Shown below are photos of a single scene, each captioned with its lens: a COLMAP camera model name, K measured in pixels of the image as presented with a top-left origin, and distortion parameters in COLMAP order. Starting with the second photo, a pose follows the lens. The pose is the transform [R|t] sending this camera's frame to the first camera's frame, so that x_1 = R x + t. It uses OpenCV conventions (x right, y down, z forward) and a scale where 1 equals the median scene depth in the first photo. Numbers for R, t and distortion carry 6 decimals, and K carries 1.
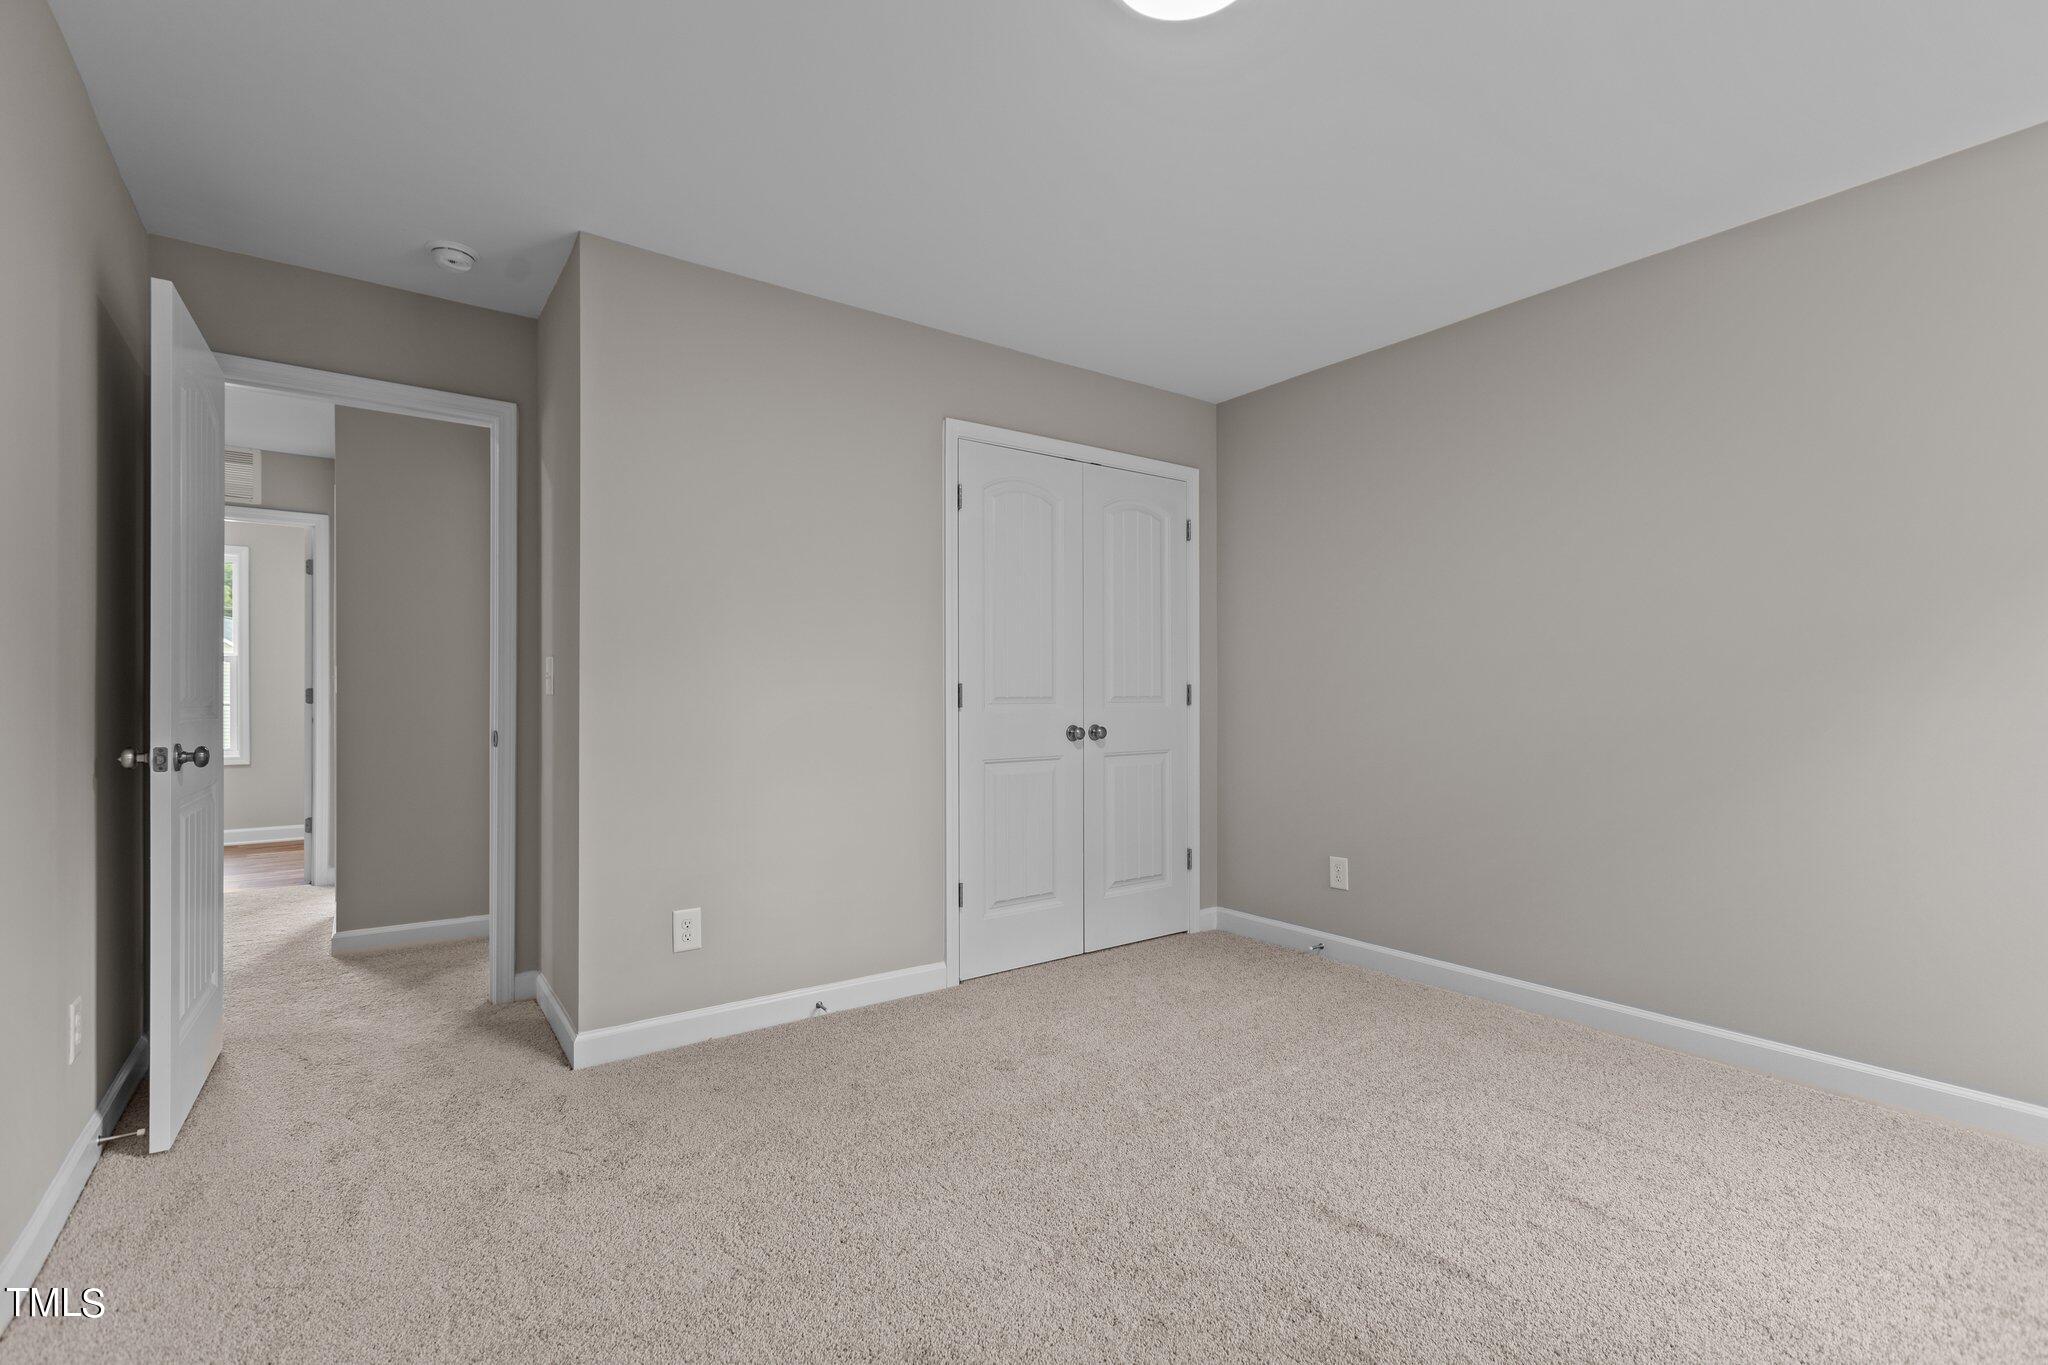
lens RADIAL K [[957.1, 0, 1028.8], [0, 957.1, 690.0], [0, 0, 1]] dist [0.000299, 0.000139]
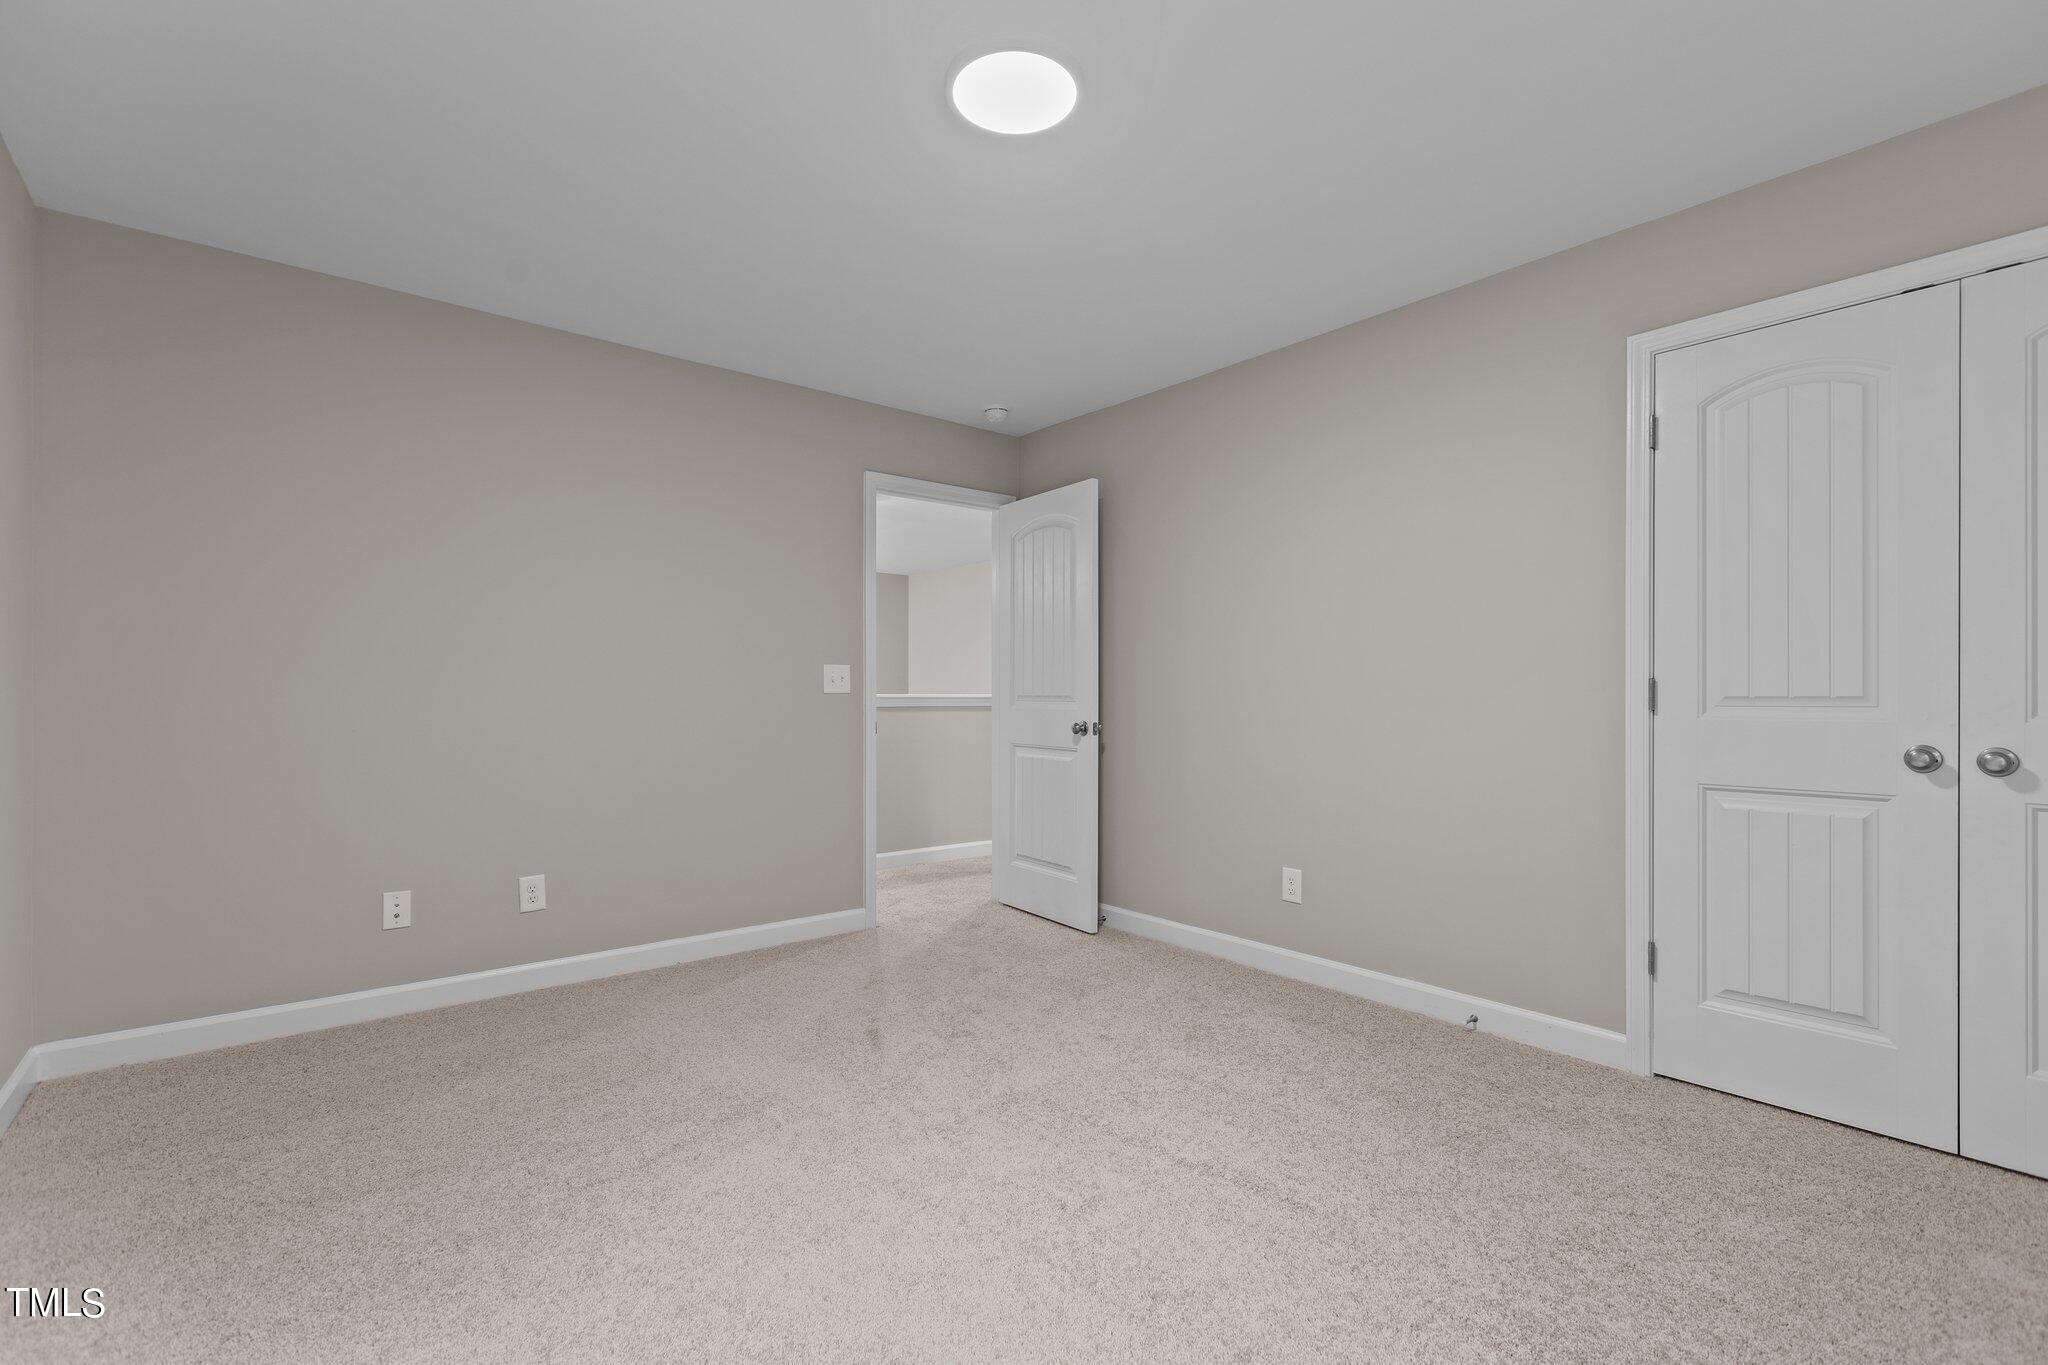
lens RADIAL K [[915.9, 0, 1029.9], [0, 915.9, 690.7], [0, 0, 1]] dist [0.002007, 0.000099]
pose [[0.043091, -0.003972, -0.999063, 0.589940], [0.004831, 0.999981, -0.003767, 0.002444], [0.999059, -0.004664, 0.043110, 0.447131]]
